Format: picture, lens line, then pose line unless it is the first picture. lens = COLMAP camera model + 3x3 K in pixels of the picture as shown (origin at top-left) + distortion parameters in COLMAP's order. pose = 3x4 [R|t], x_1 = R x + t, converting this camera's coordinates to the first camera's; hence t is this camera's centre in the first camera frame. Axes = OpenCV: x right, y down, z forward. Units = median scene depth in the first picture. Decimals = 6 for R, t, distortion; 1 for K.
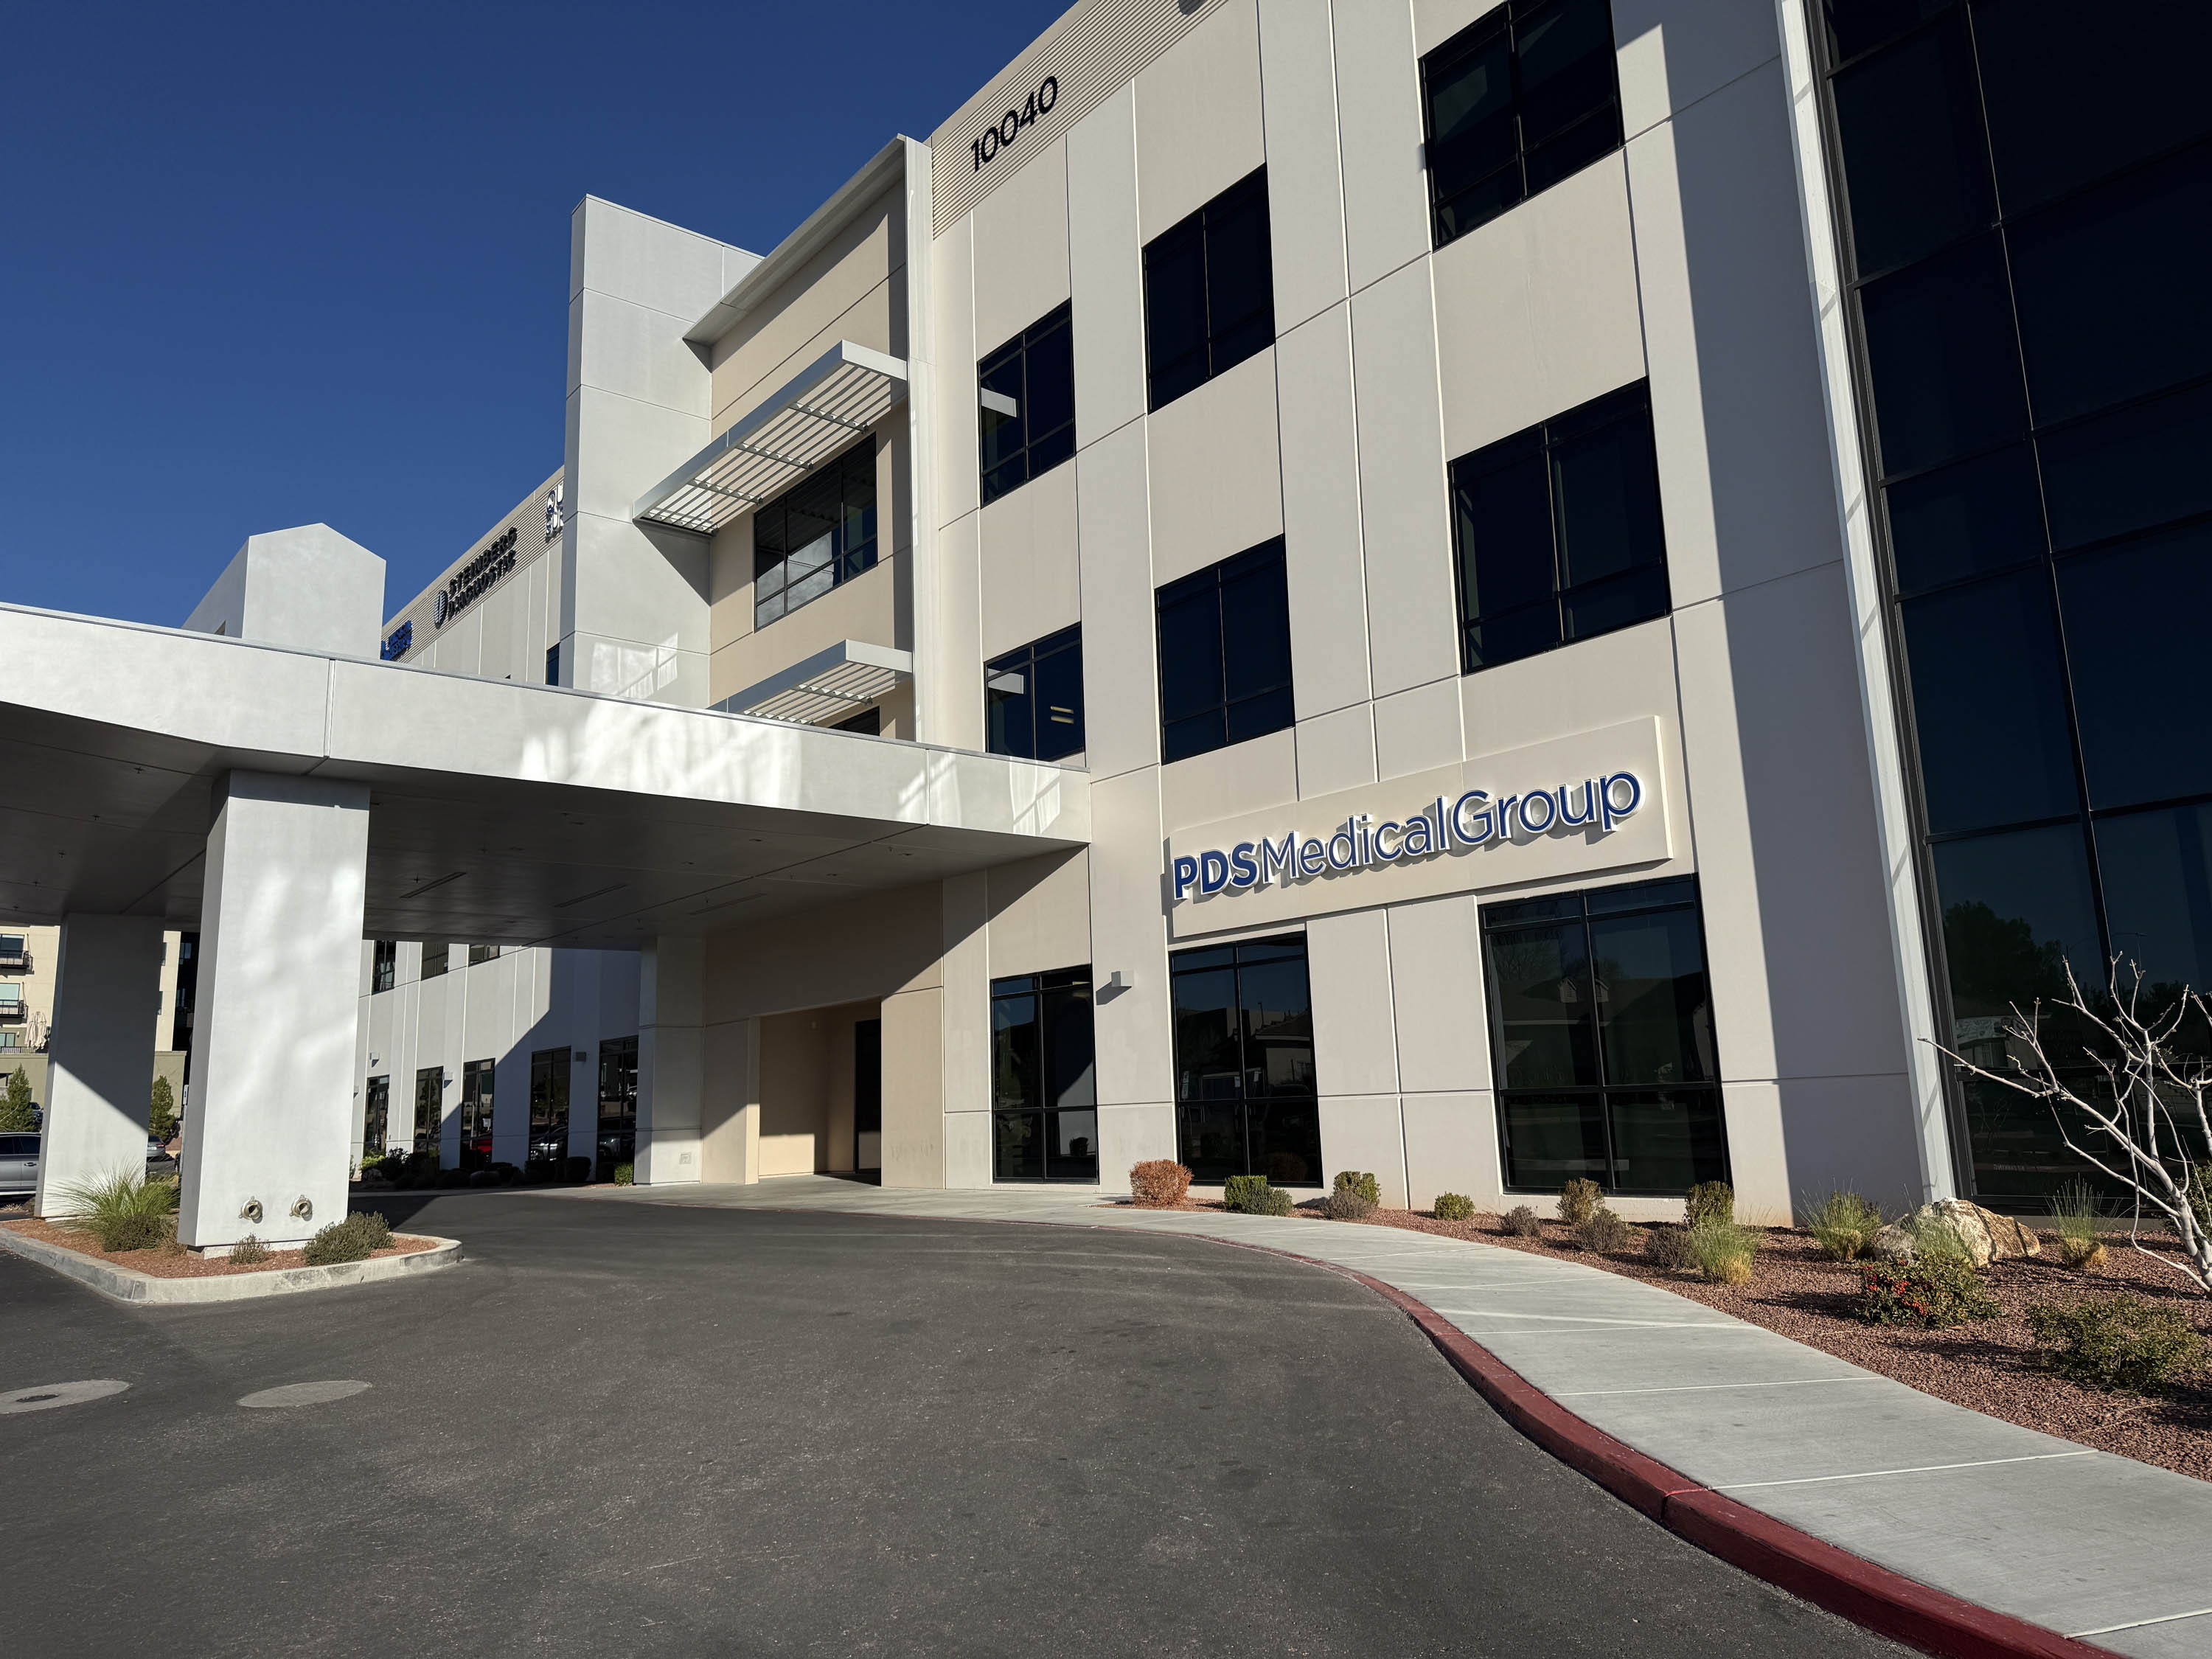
lens RADIAL K [[1557.2, 0, 1107.4], [0, 1557.2, 825.2], [0, 0, 1]] dist [0.148246, -0.228747]
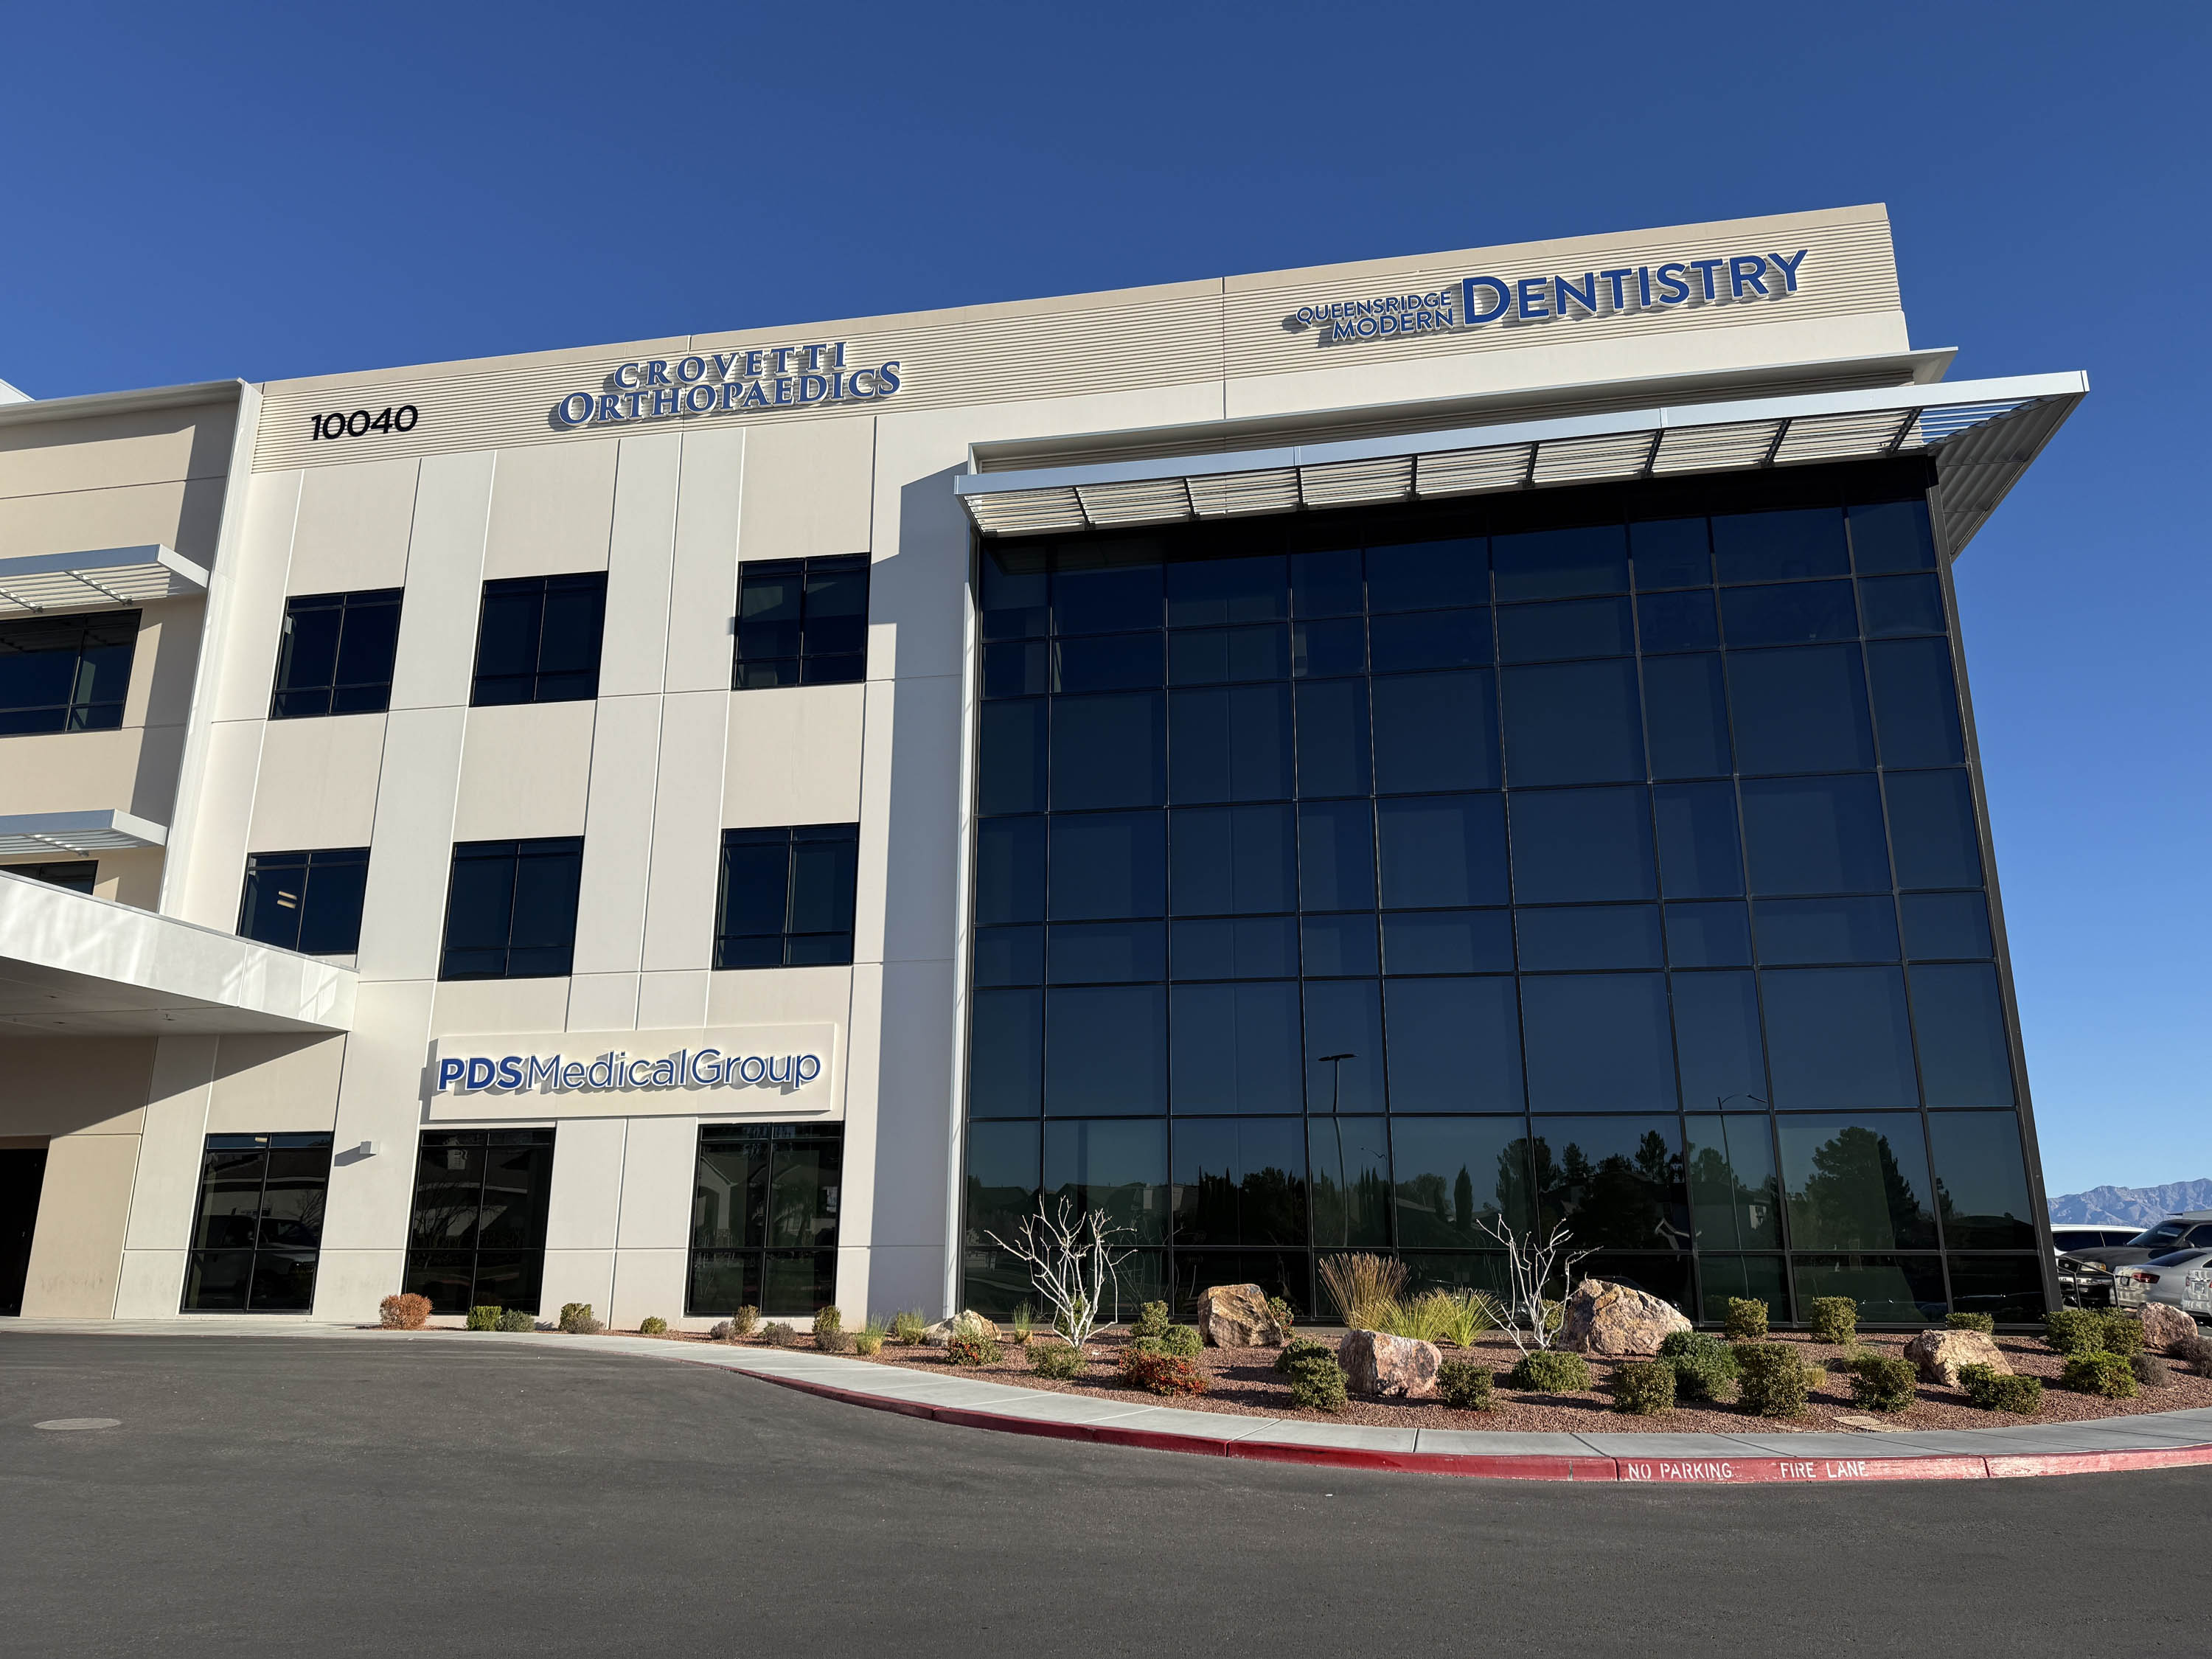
lens RADIAL K [[1557.2, 0, 1107.4], [0, 1557.2, 825.2], [0, 0, 1]] dist [0.148246, -0.228747]
pose [[0.775171, 0.208822, 0.596241, -0.375831], [-0.147445, 0.977527, -0.150667, -0.053072], [-0.614305, 0.028880, 0.788540, -0.405540]]
